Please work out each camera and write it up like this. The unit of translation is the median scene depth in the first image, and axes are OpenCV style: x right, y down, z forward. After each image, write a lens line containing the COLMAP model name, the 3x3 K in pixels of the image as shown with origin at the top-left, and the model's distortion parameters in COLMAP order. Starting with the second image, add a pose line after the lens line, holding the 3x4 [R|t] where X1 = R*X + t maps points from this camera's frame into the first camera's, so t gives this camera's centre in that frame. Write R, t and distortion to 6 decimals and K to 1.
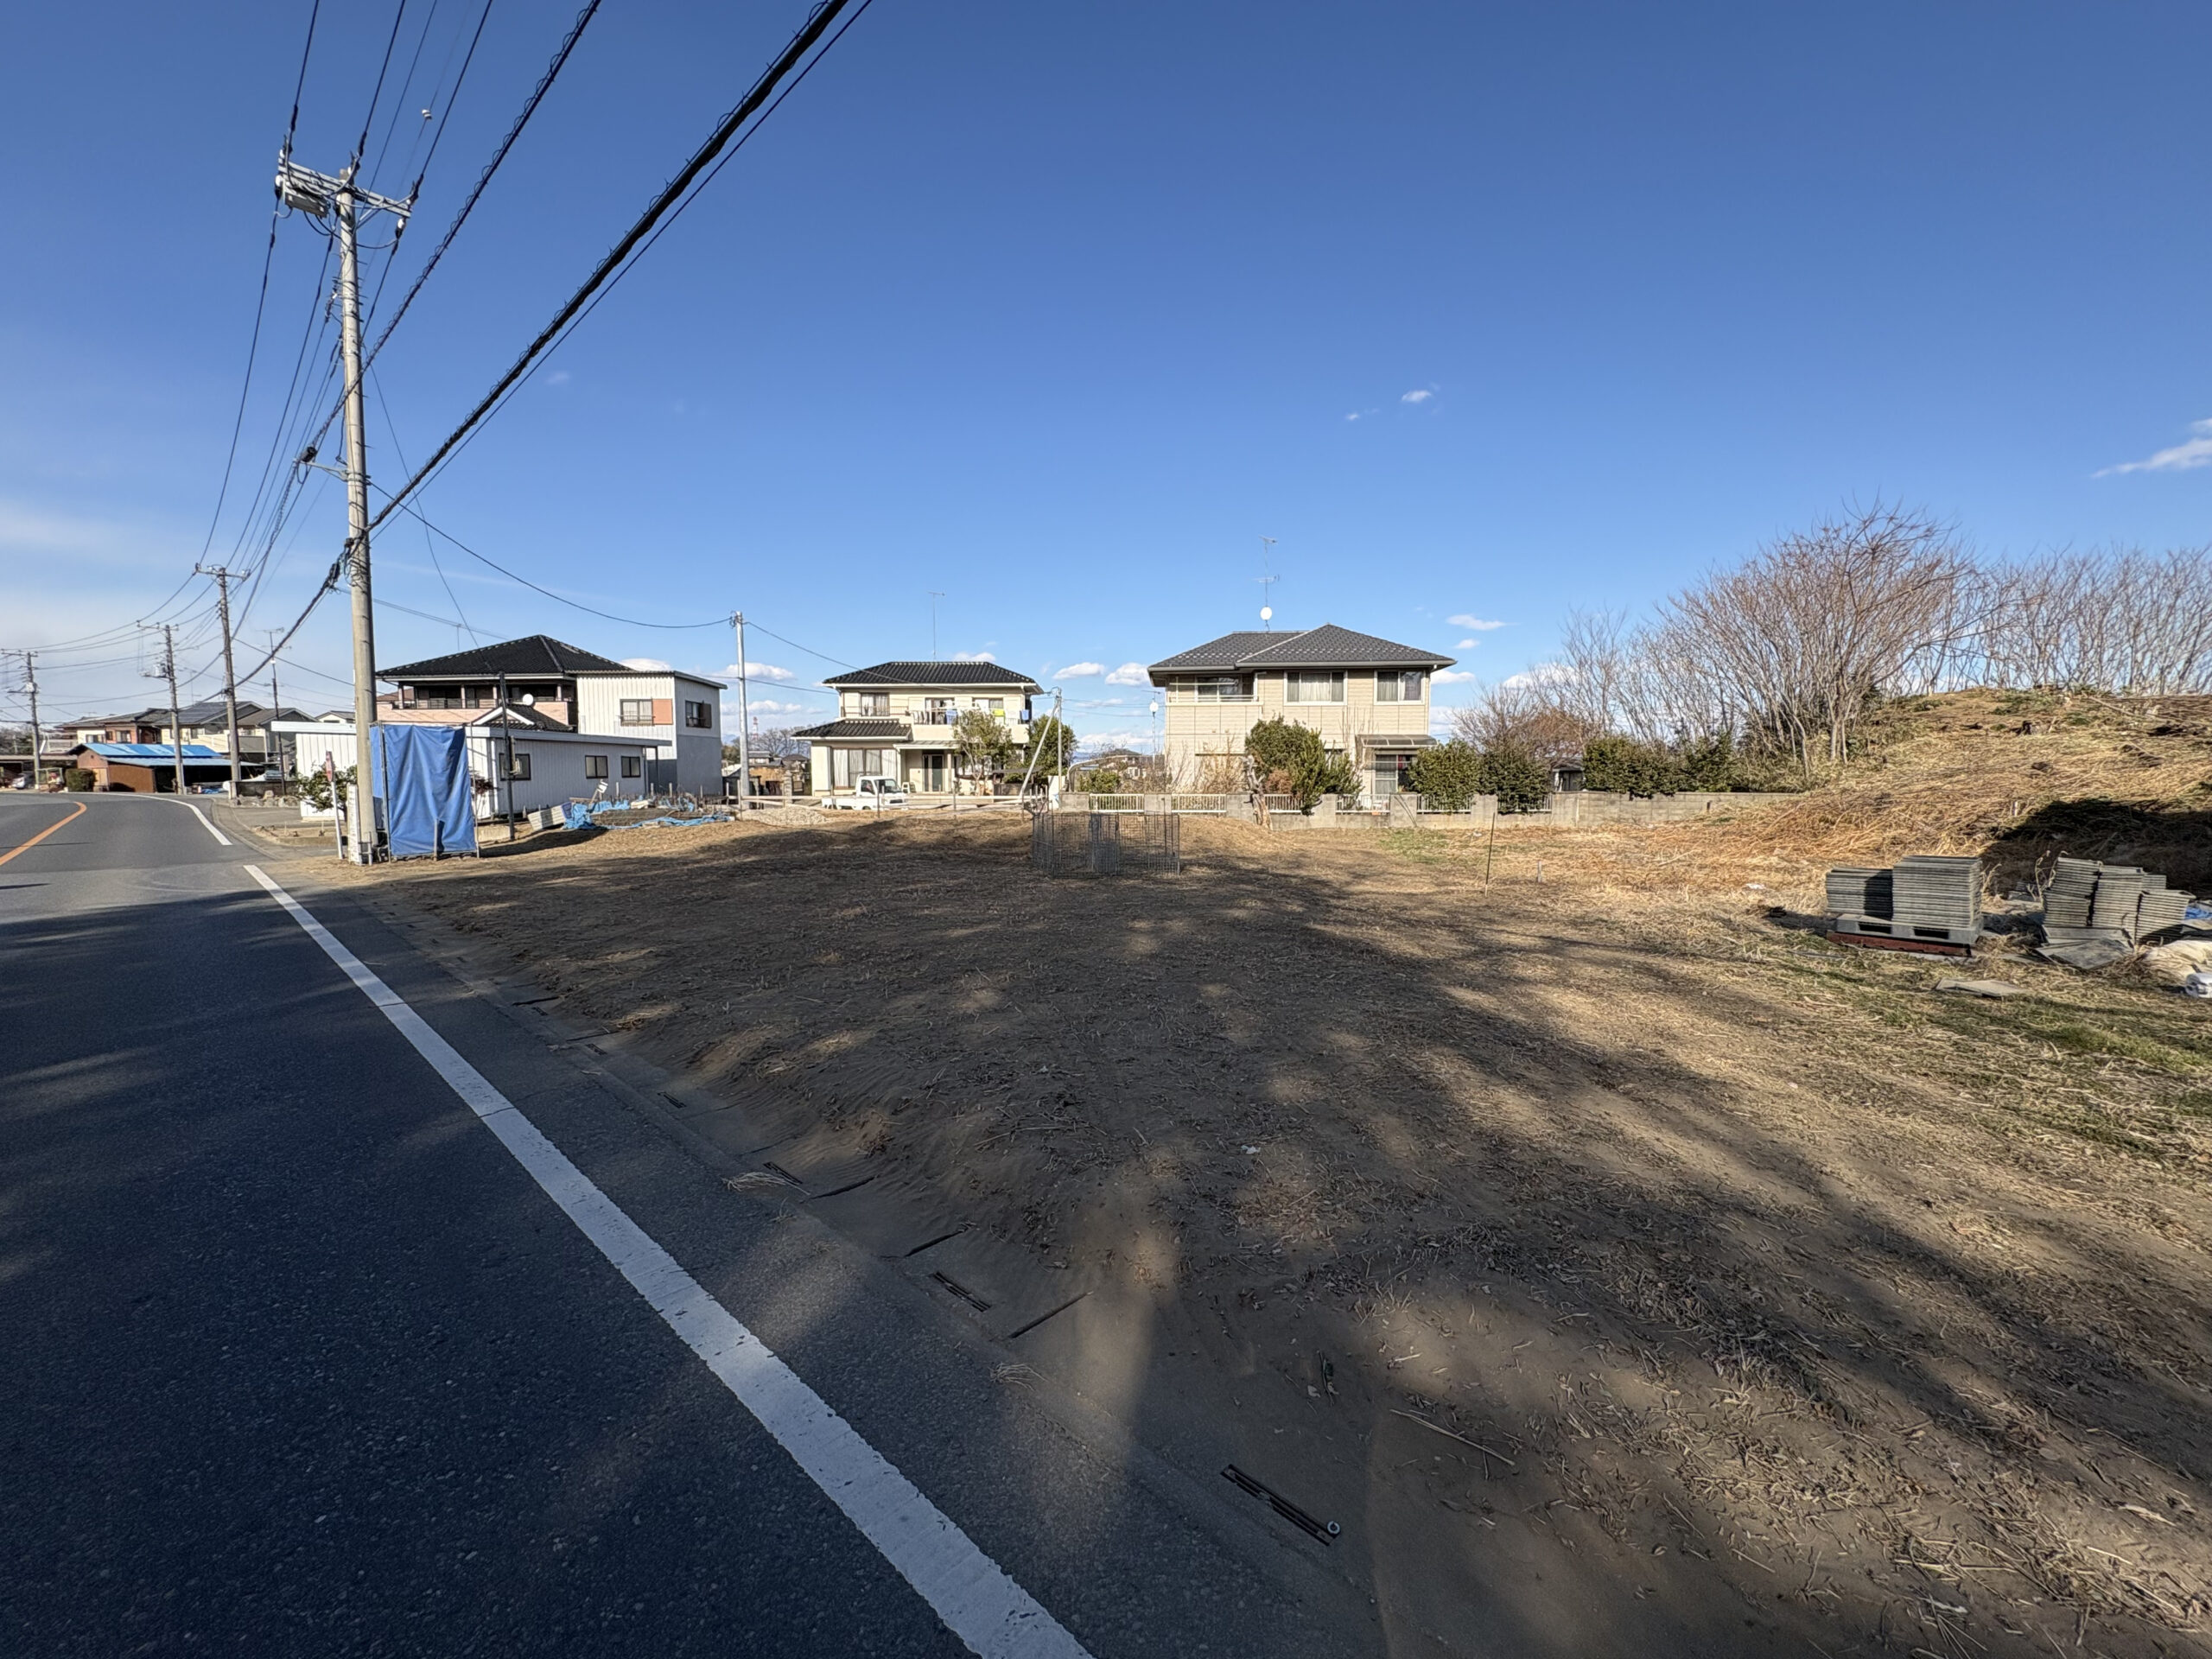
lens RADIAL K [[873.9, 0, 1106.0], [0, 873.9, 829.5], [0, 0, 1]] dist [0.002605, 0.000350]
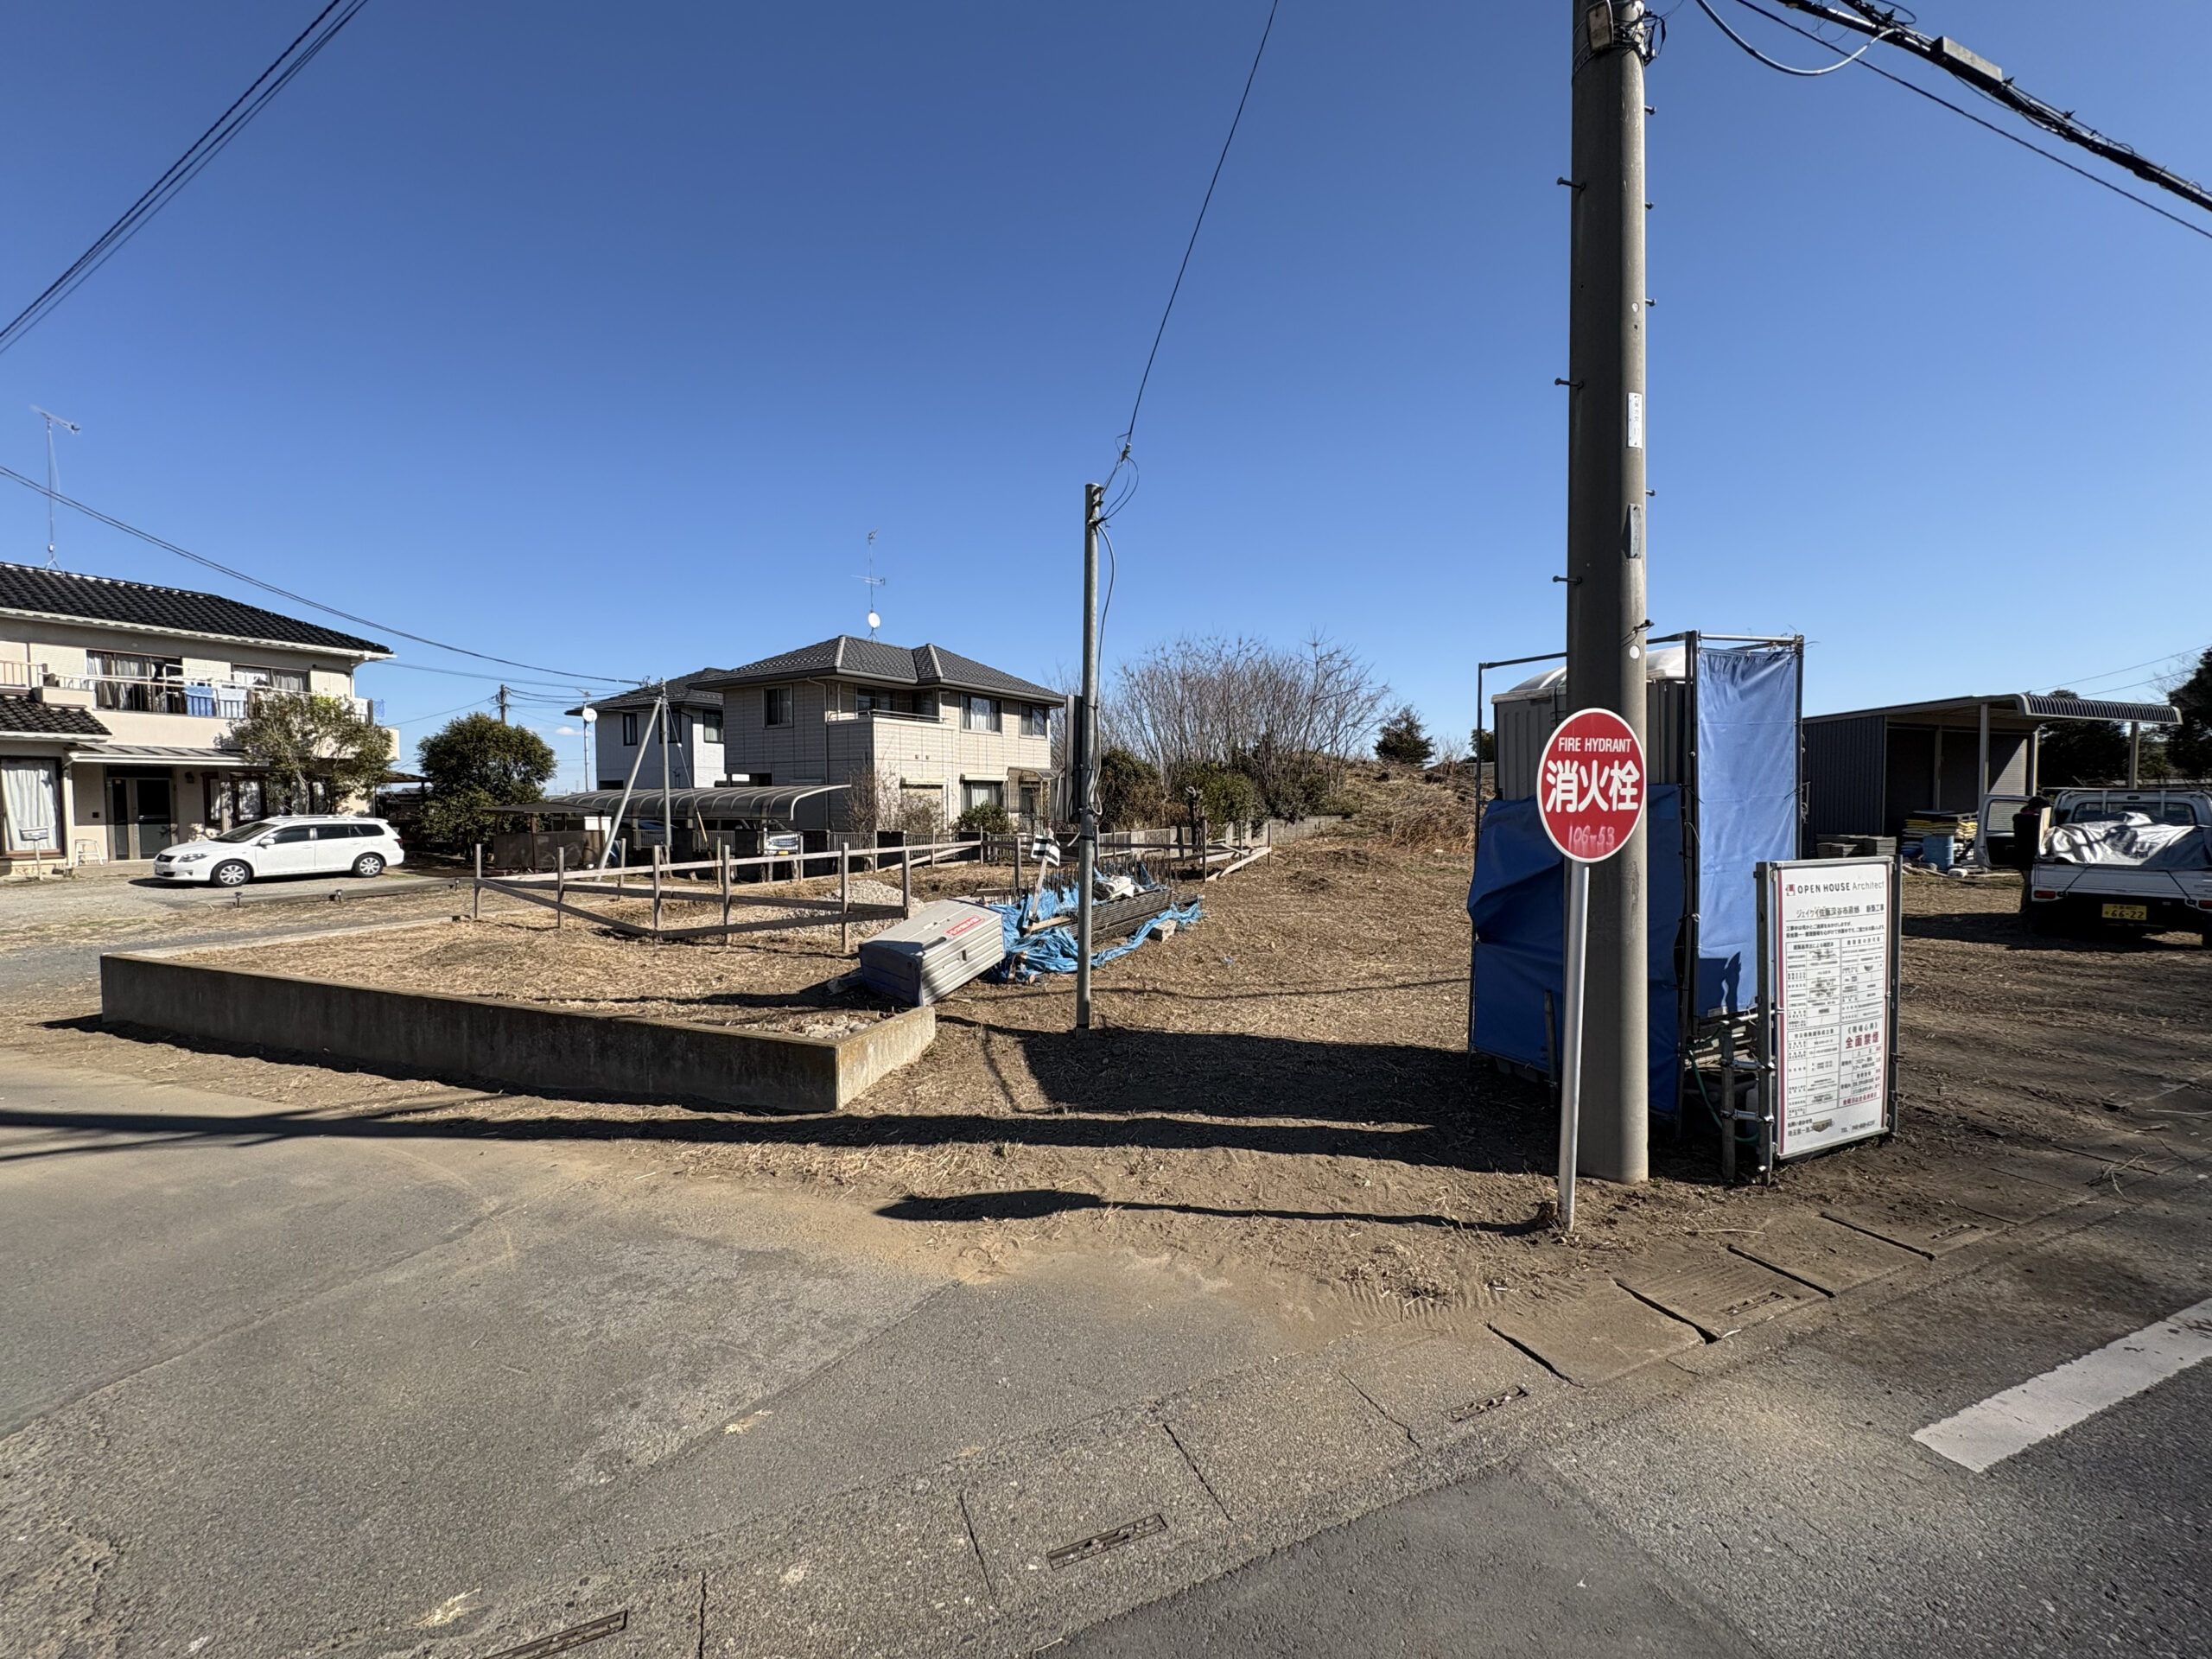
lens RADIAL K [[880.6, 0, 1115.5], [0, 880.6, 816.4], [0, 0, 1]] dist [-0.011200, 0.000347]
pose [[0.415307, -0.019224, 0.909478, -0.428858], [0.071830, 0.997348, -0.011719, -0.026893], [-0.906841, 0.070195, 0.415586, 0.386770]]
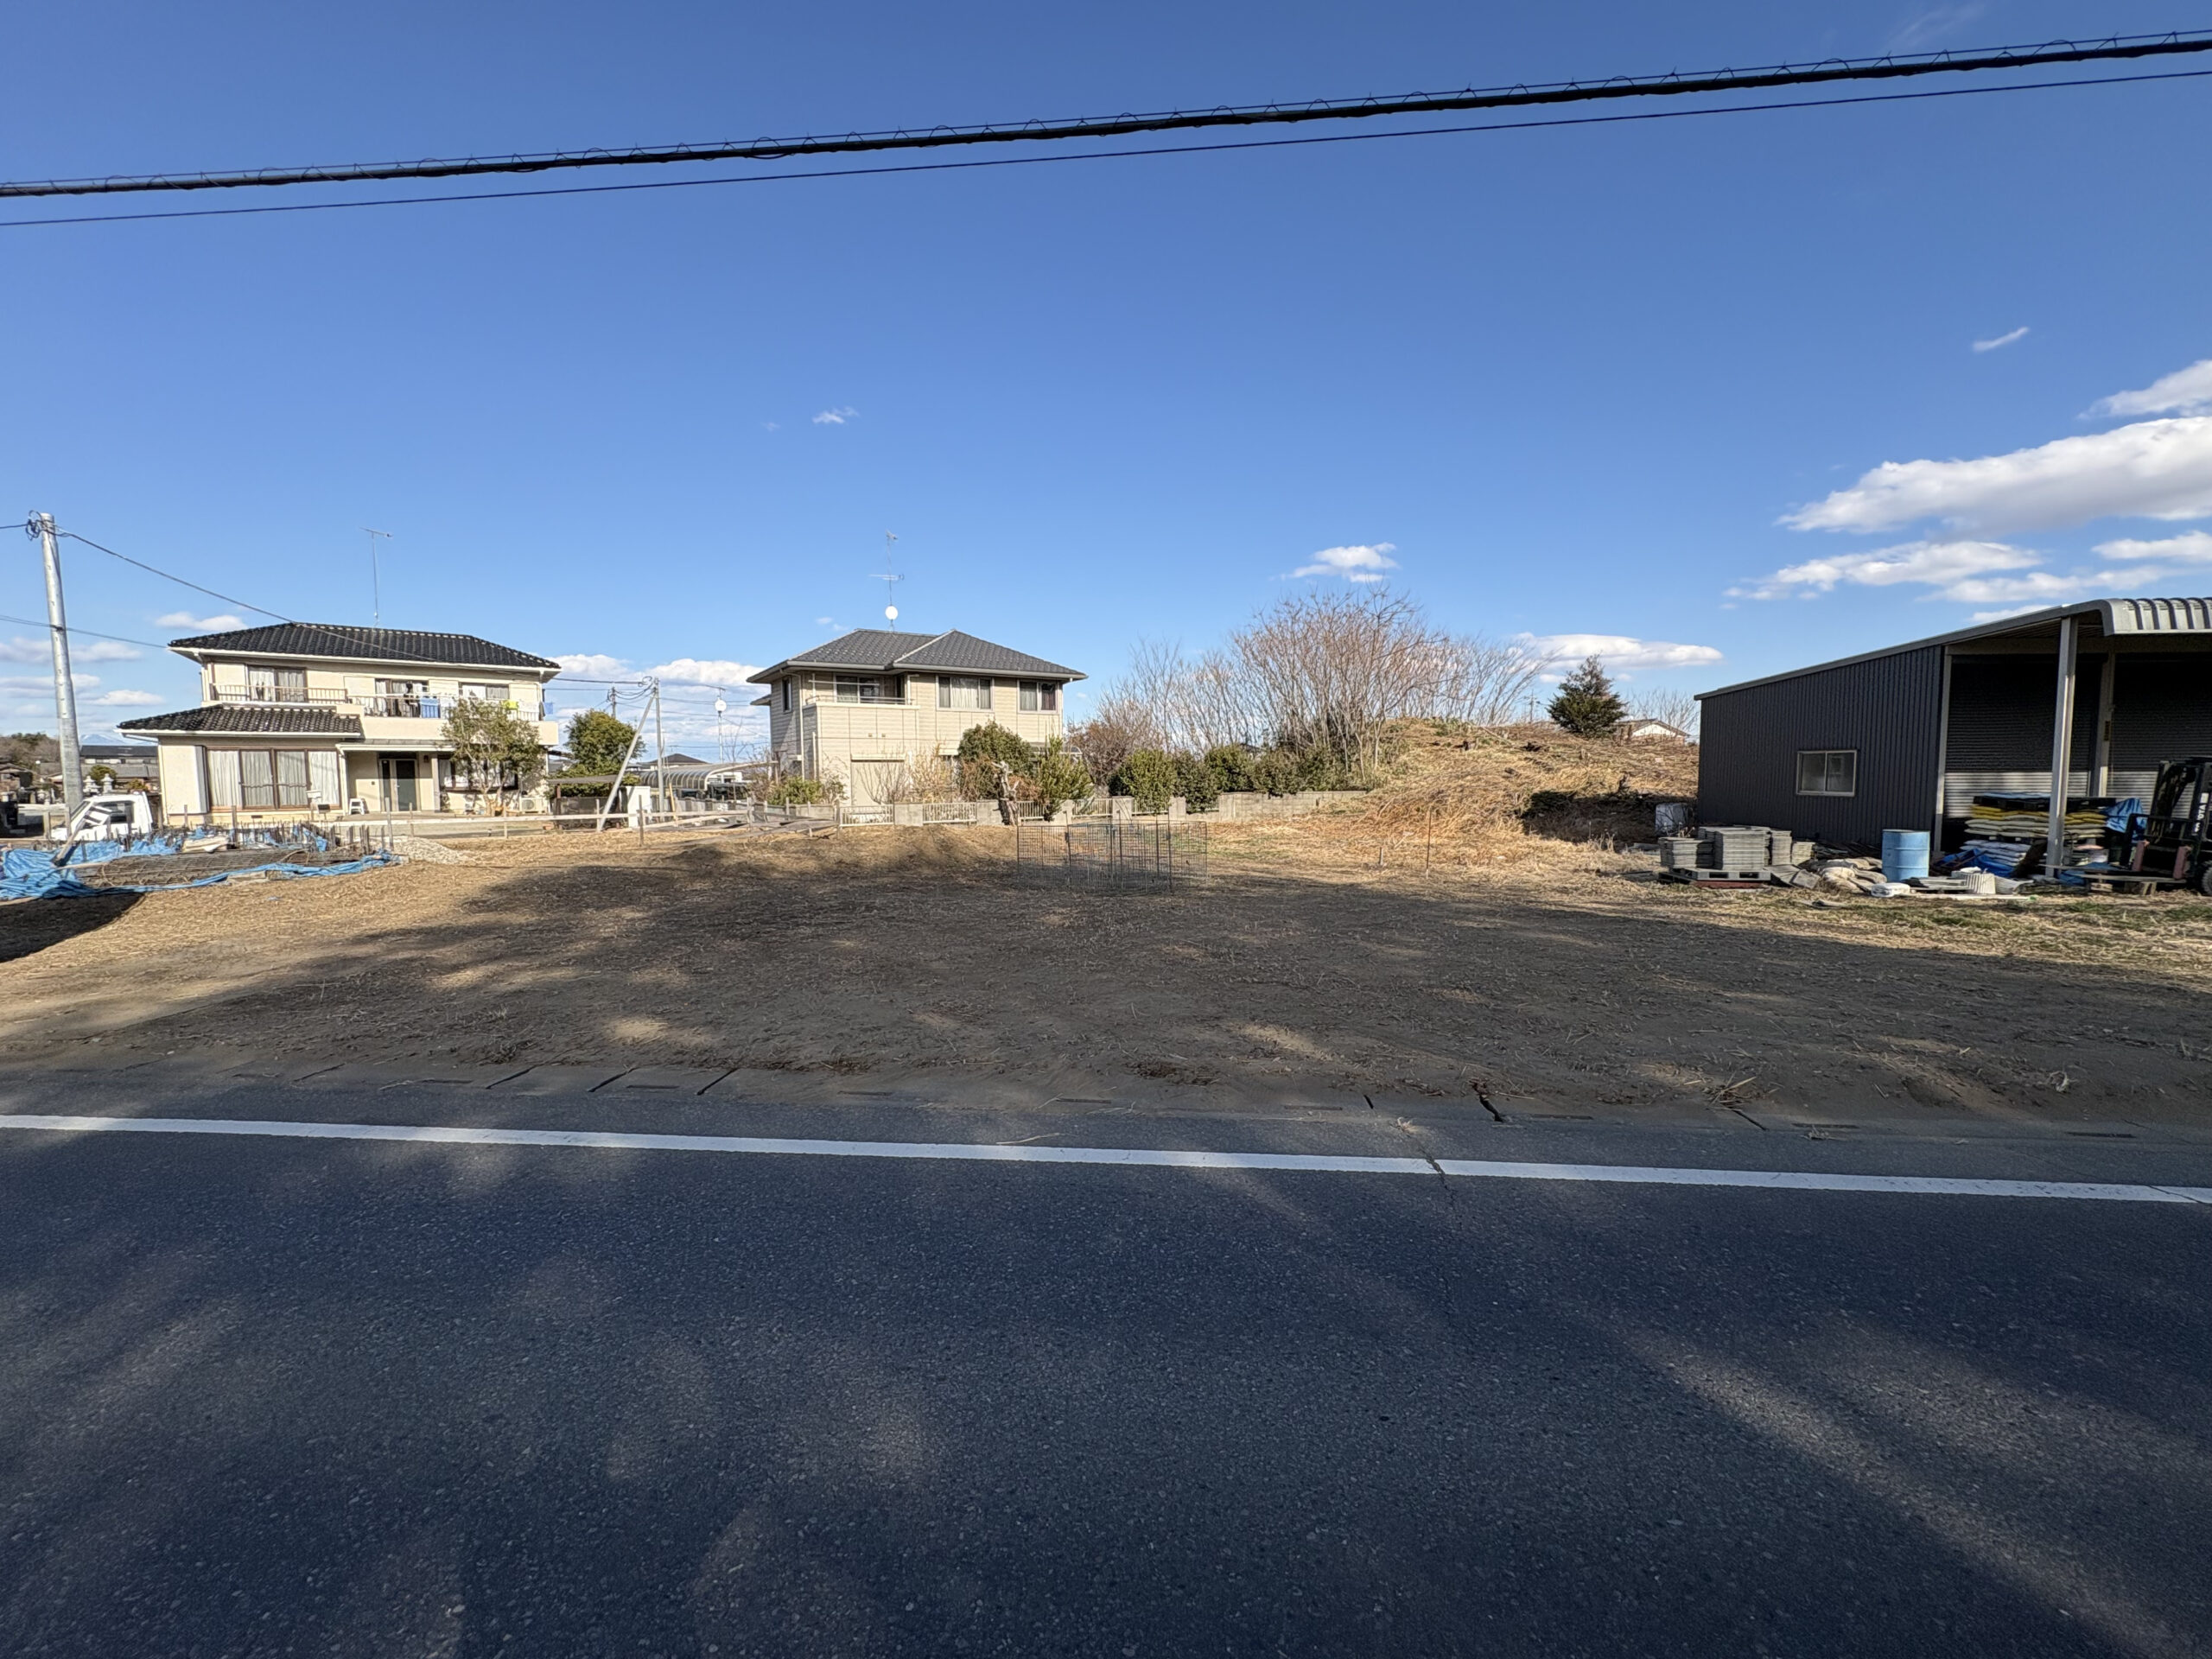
lens RADIAL K [[873.9, 0, 1106.0], [0, 873.9, 829.5], [0, 0, 1]] dist [0.002605, 0.000350]
pose [[0.793454, -0.044644, 0.606990, -0.190565], [0.049012, 0.998754, 0.009391, -0.007397], [-0.606653, 0.022298, 0.794654, 0.090846]]
